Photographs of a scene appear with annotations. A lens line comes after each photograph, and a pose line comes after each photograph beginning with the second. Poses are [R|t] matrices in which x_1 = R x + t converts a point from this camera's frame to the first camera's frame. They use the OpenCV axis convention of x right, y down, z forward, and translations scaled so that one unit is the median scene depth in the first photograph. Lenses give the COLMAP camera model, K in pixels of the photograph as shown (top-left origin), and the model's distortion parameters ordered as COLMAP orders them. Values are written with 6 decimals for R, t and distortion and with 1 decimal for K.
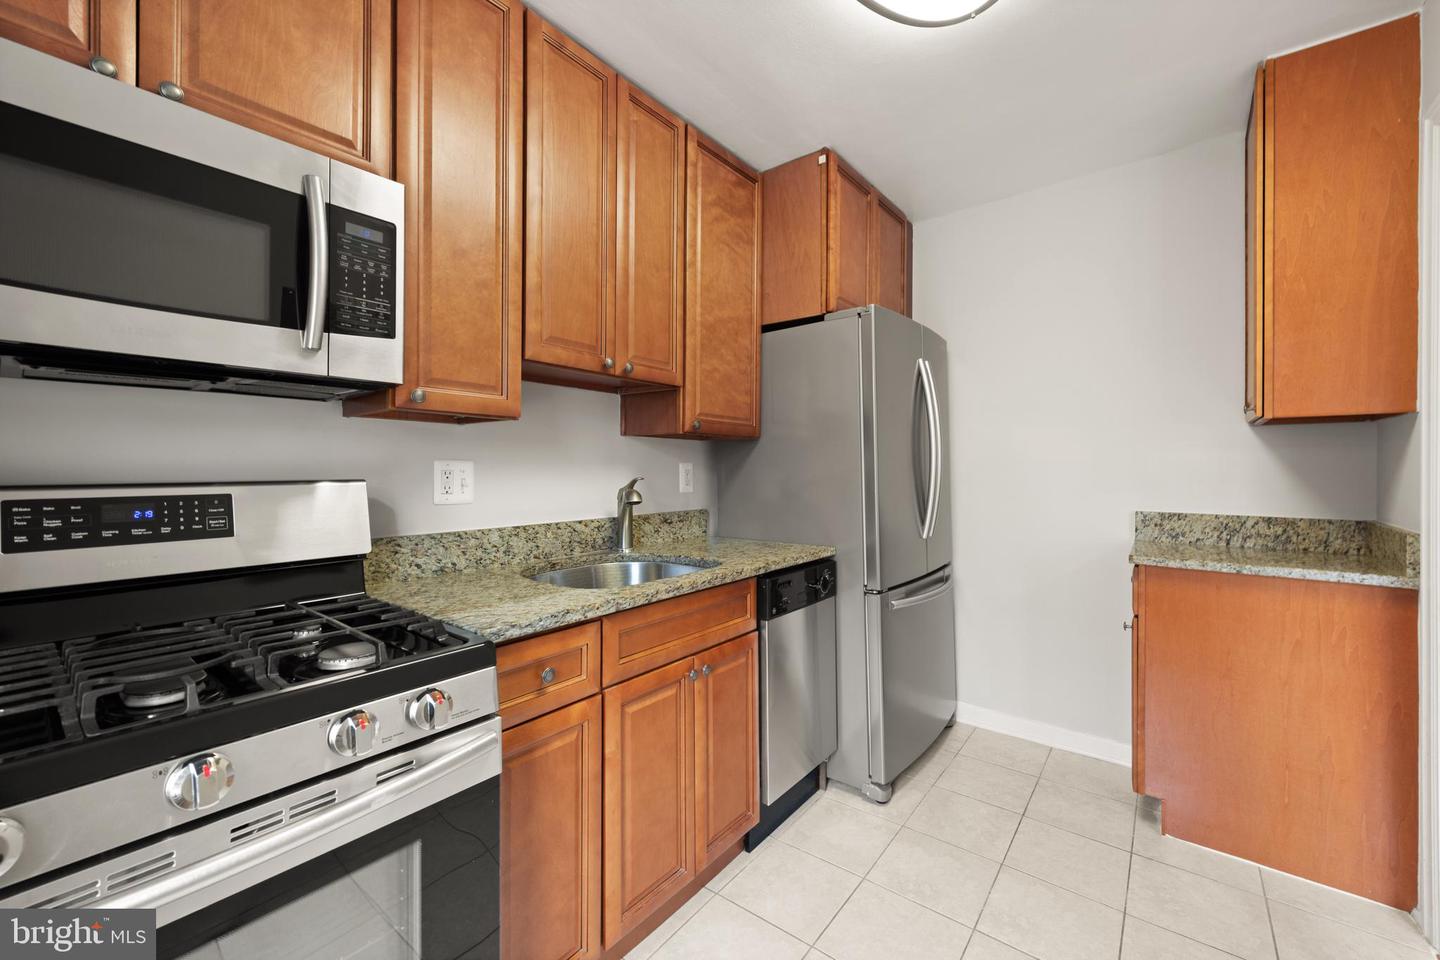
lens RADIAL K [[572.3, 0, 722.6], [0, 572.3, 469.5], [0, 0, 1]] dist [0.001319, -0.000312]
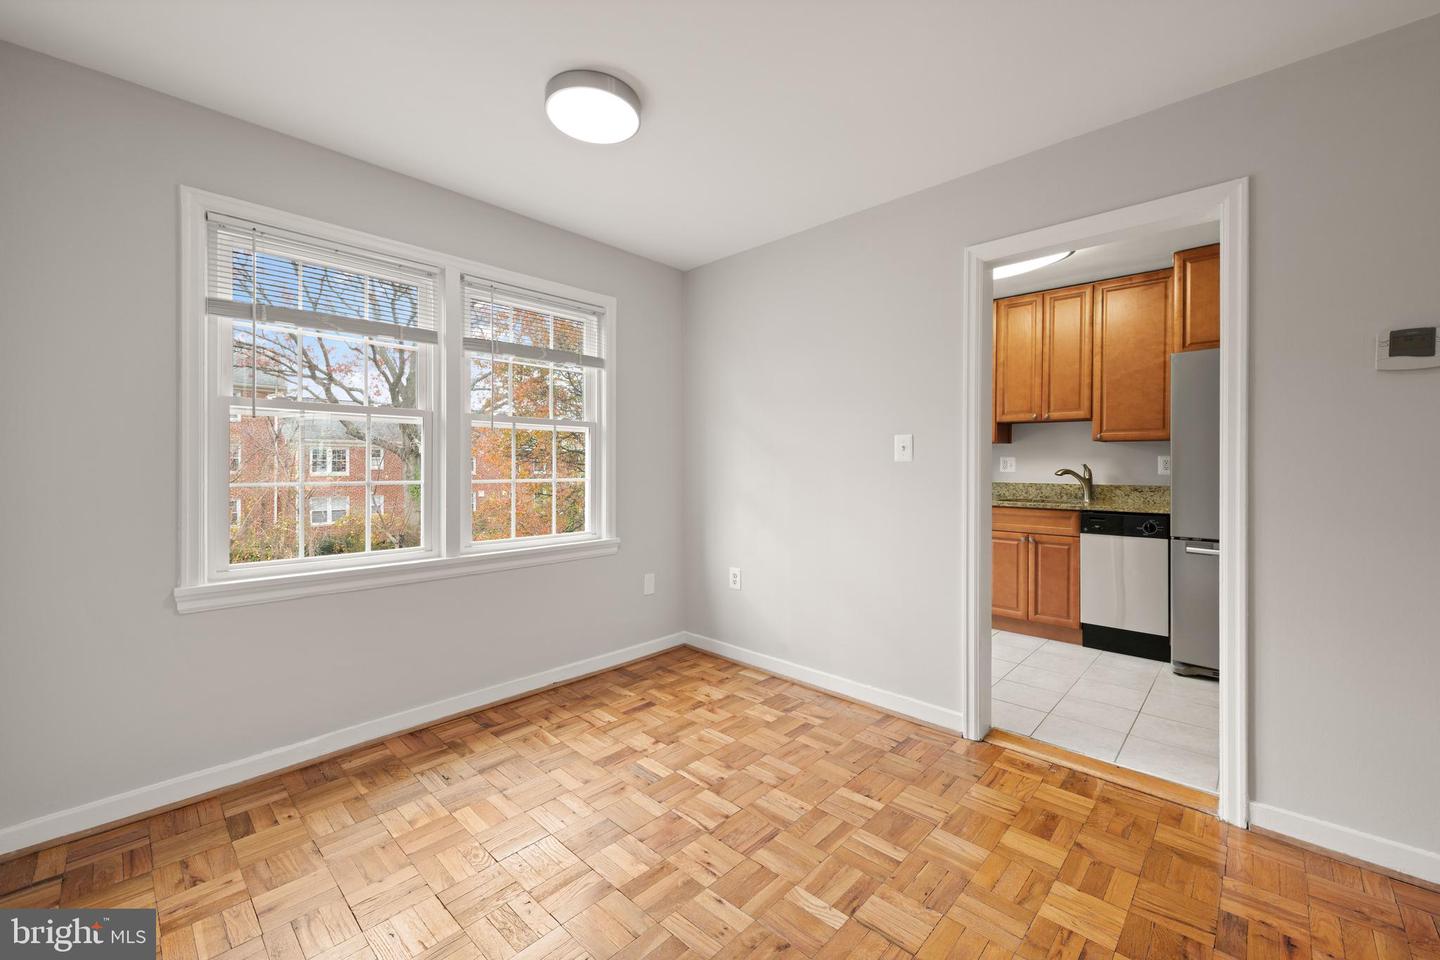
lens RADIAL K [[572.3, 0, 730.6], [0, 572.3, 468.8], [0, 0, 1]] dist [0.001319, -0.000312]
pose [[-0.089369, 0.014458, -0.995894, 2.236227], [-0.001841, 0.999891, 0.014681, 0.004429], [0.995997, 0.003145, -0.089333, -0.072621]]
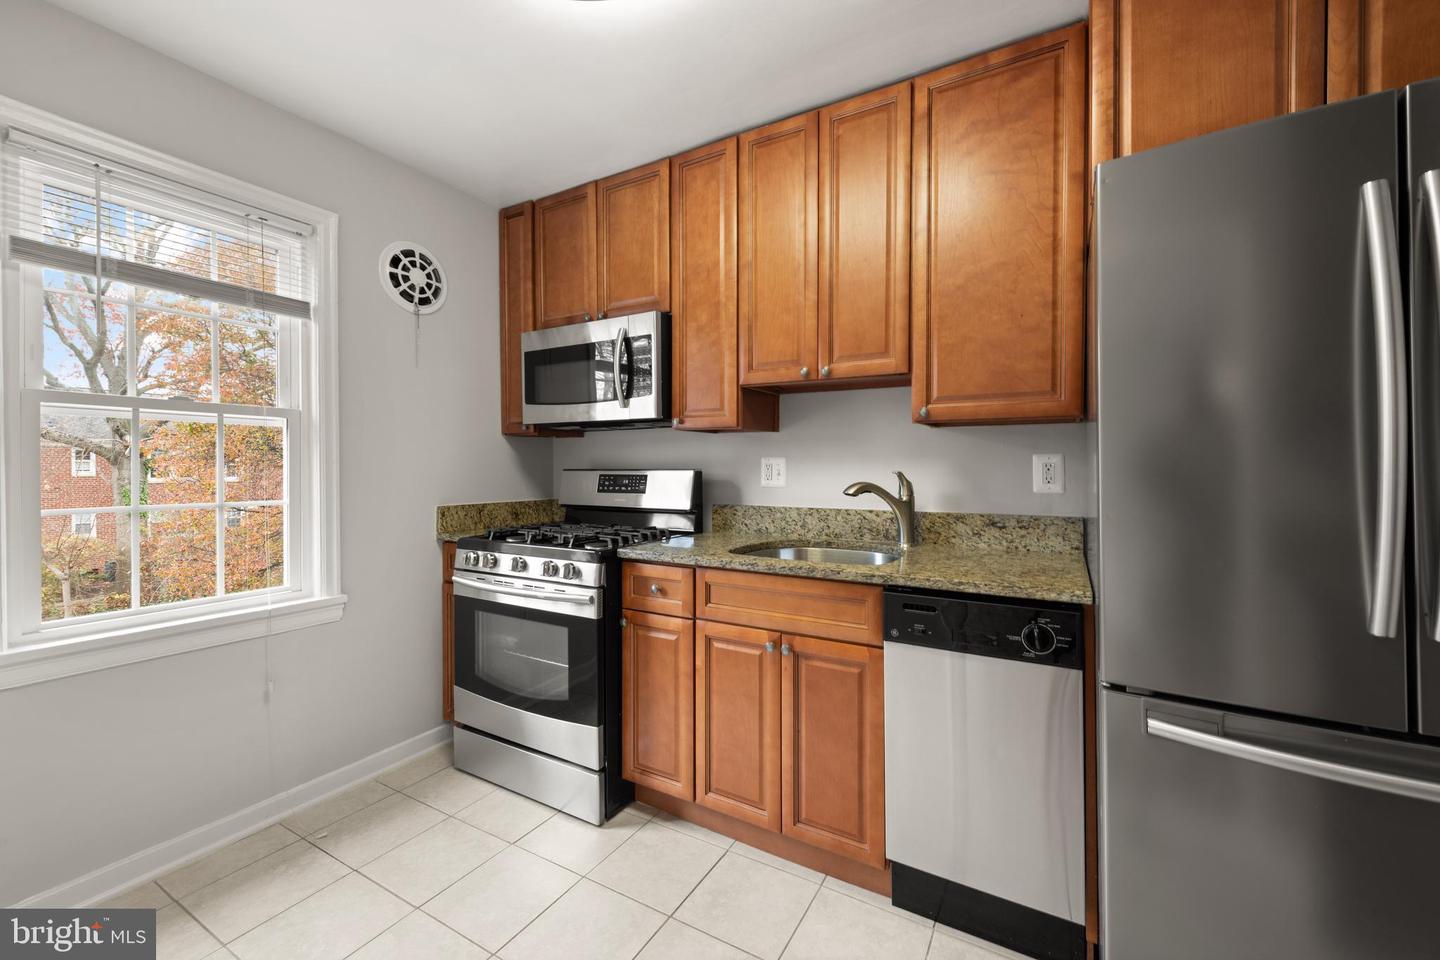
lens RADIAL K [[572.3, 0, 734.8], [0, 572.3, 467.3], [0, 0, 1]] dist [0.001319, -0.000312]
pose [[0.143790, 0.005572, -0.989593, 0.886364], [0.000280, 0.999984, 0.005671, 0.001586], [0.989608, -0.001092, 0.143786, 0.654770]]
